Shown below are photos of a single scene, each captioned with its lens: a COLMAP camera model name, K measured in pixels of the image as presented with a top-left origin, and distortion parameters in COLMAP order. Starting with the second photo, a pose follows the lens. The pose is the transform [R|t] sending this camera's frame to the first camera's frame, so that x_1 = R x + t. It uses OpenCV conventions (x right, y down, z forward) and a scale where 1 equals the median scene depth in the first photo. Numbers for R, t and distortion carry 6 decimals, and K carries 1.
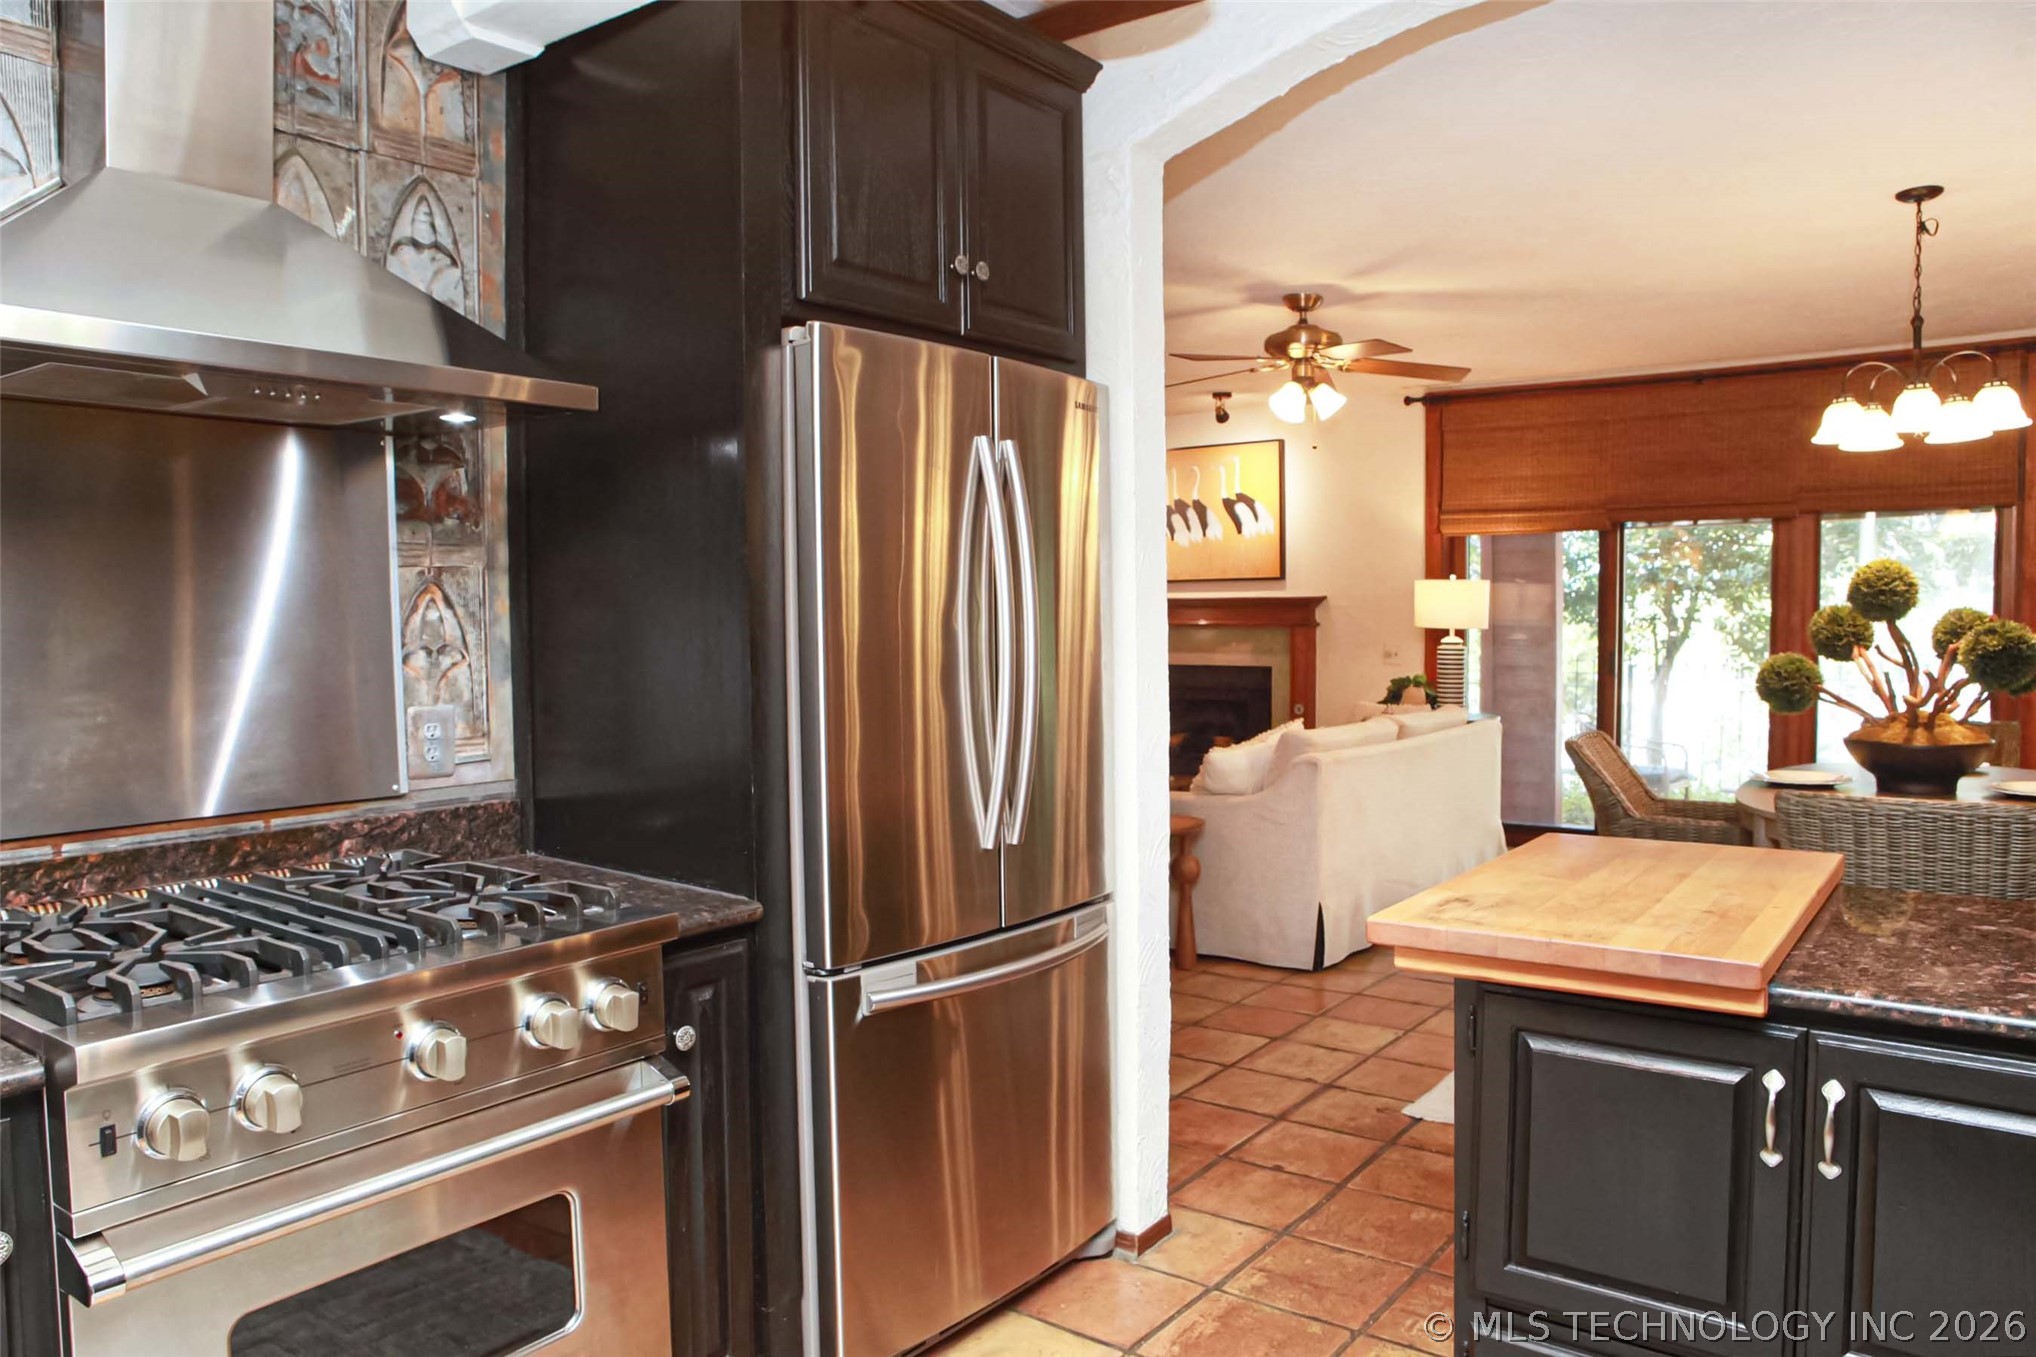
lens RADIAL K [[1434.0, 0, 1010.9], [0, 1434.0, 671.8], [0, 0, 1]] dist [-0.110371, 0.083939]
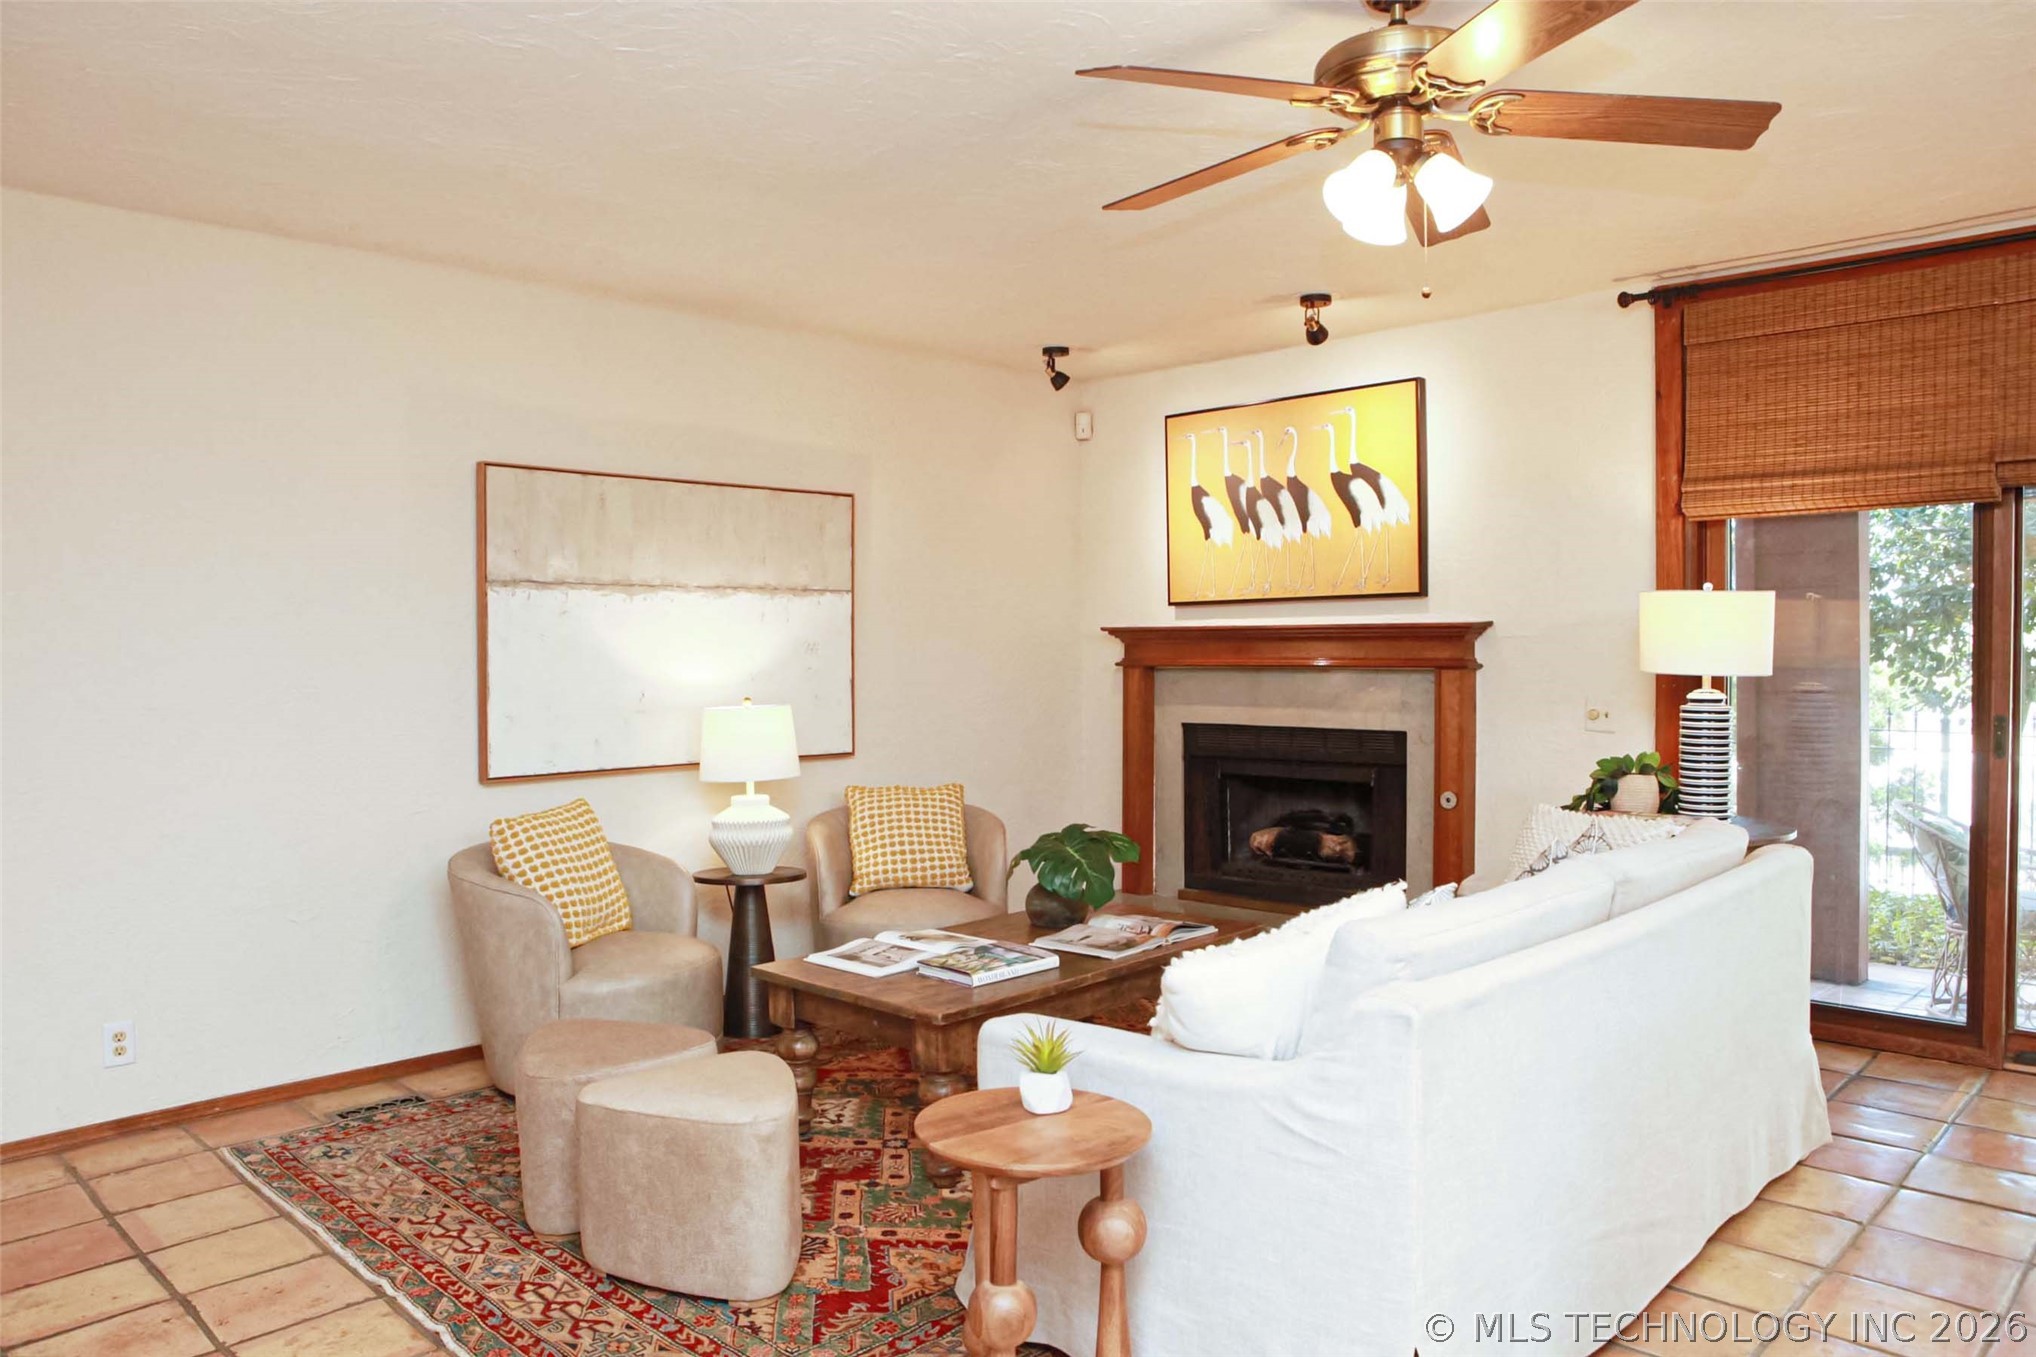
lens RADIAL K [[1423.3, 0, 1012.7], [0, 1423.3, 683.9], [0, 0, 1]] dist [-0.103861, 0.076111]
pose [[0.991152, 0.002224, -0.132714, 0.098950], [-0.004067, 0.999899, -0.013620, -0.016920], [0.132670, 0.014040, 0.991061, 0.374364]]
